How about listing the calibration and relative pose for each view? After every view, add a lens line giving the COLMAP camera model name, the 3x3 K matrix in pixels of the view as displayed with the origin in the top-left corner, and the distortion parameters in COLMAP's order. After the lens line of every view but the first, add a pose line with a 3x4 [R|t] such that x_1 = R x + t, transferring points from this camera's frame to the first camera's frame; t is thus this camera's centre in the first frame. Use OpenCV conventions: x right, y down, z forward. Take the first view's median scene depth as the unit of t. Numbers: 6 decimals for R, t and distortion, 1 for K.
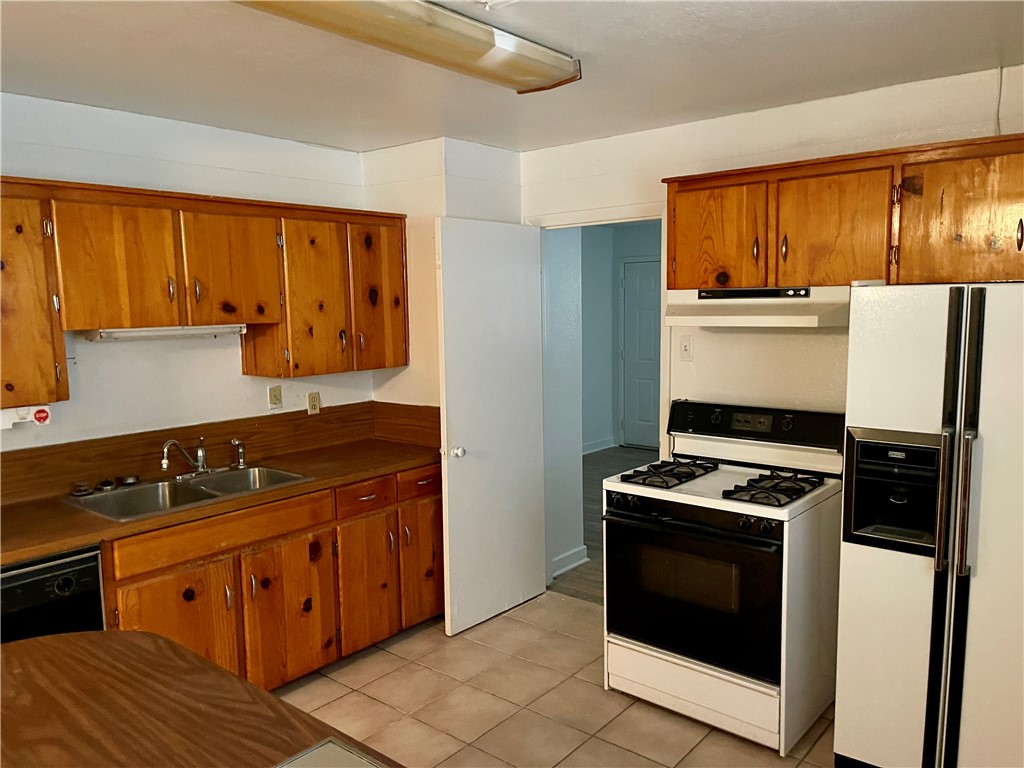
lens RADIAL K [[779.4, 0, 512.0], [0, 779.4, 384.0], [0, 0, 1]] dist [0.082452, -0.118027]
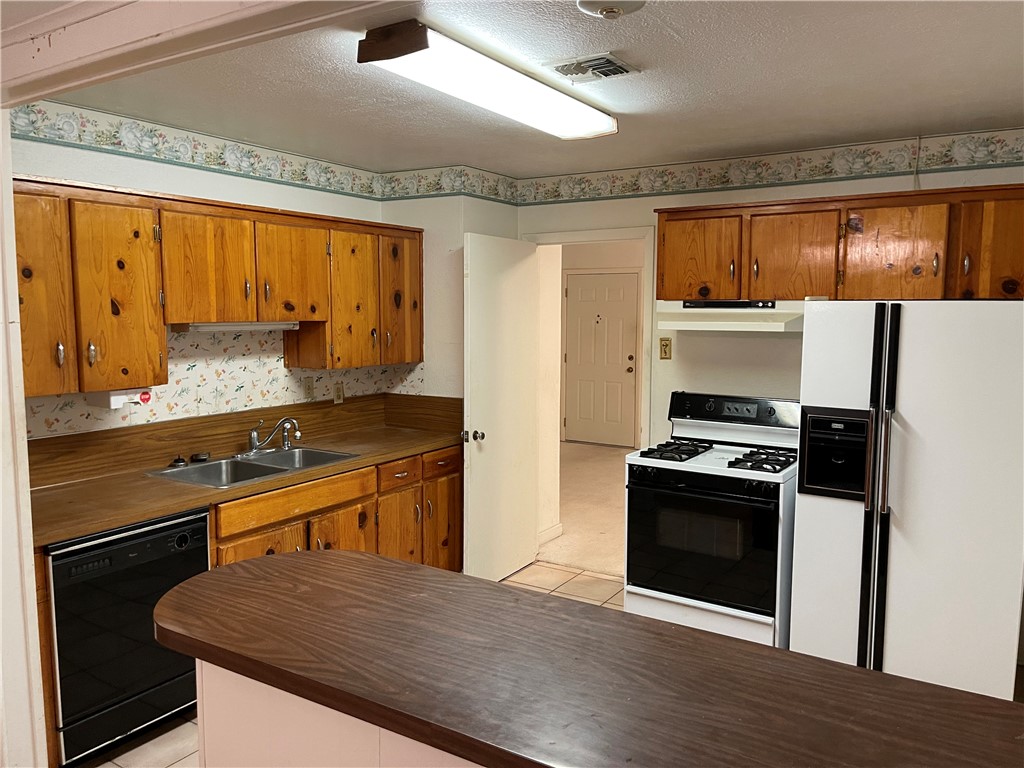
lens RADIAL K [[773.7, 0, 512.0], [0, 773.7, 384.0], [0, 0, 1]] dist [0.005591, 0.002676]
pose [[0.990067, 0.008209, 0.140354, -0.204072], [-0.006461, 0.999896, -0.012905, 0.028638], [-0.140445, 0.011870, 0.990017, -0.163236]]
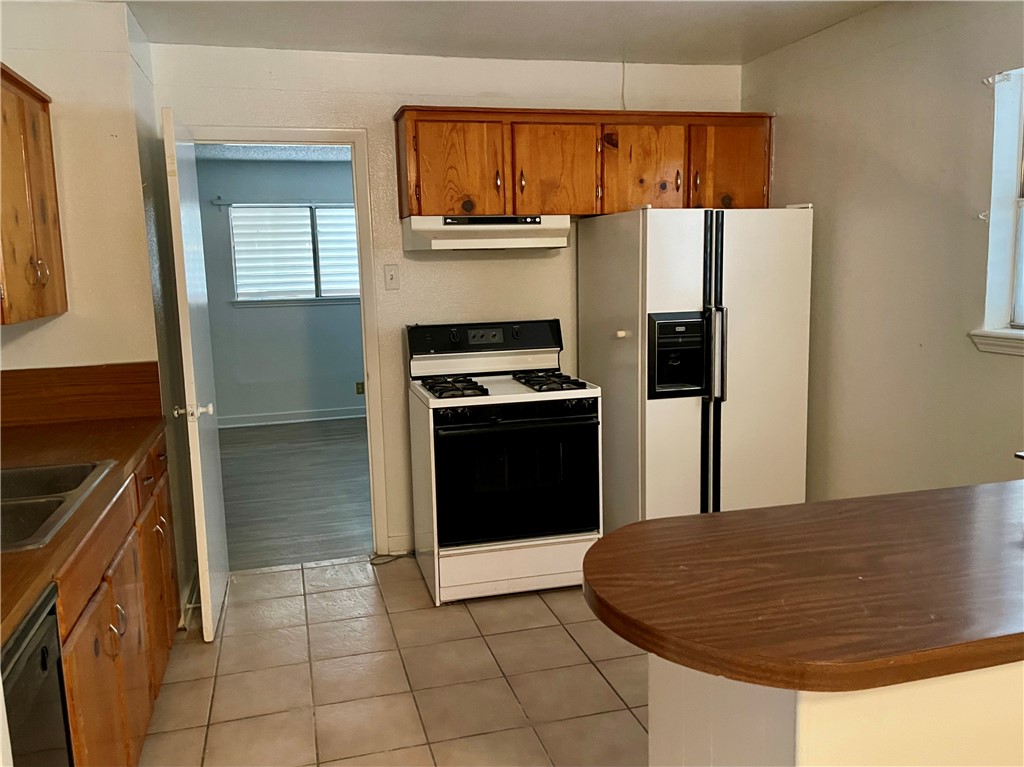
lens RADIAL K [[831.1, 0, 512.0], [0, 831.1, 383.5], [0, 0, 1]] dist [0.064364, -0.000354]
pose [[0.561679, -0.116935, 0.819050, -0.700496], [0.103428, 0.992120, 0.070716, 0.037178], [-0.820865, 0.044993, 0.569347, 0.297717]]
